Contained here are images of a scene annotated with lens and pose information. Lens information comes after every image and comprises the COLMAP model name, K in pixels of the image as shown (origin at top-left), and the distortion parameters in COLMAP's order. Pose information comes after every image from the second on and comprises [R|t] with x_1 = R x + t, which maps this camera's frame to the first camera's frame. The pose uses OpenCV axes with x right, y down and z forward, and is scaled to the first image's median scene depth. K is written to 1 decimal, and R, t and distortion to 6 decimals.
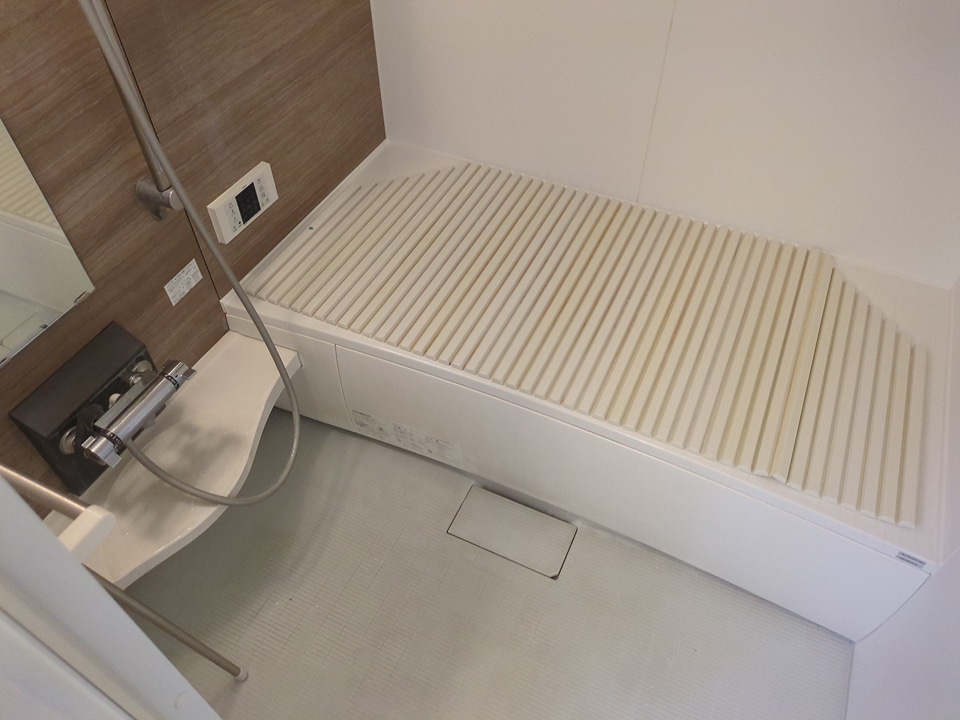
lens RADIAL K [[725.9, 0, 480.0], [0, 725.9, 360.0], [0, 0, 1]] dist [0.066939, -0.070143]
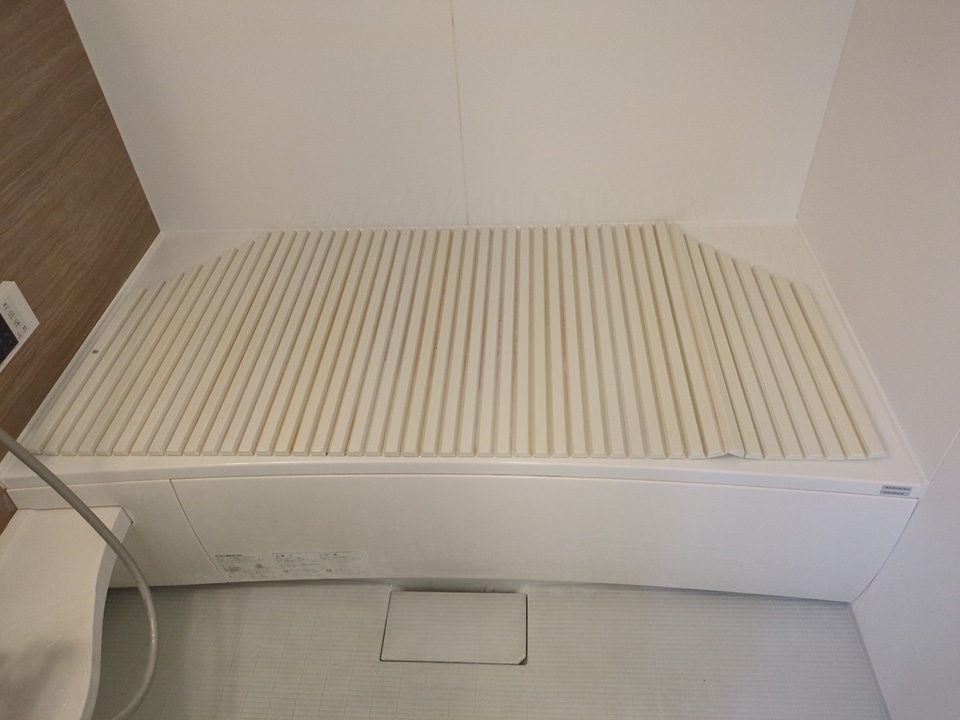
lens RADIAL K [[752.7, 0, 495.7], [0, 752.7, 362.4], [0, 0, 1]] dist [0.065635, -0.085733]
pose [[0.925474, -0.290694, 0.242887, -0.036935], [0.313679, 0.947558, -0.061150, 0.017133], [-0.212374, 0.132782, 0.968125, 0.122047]]
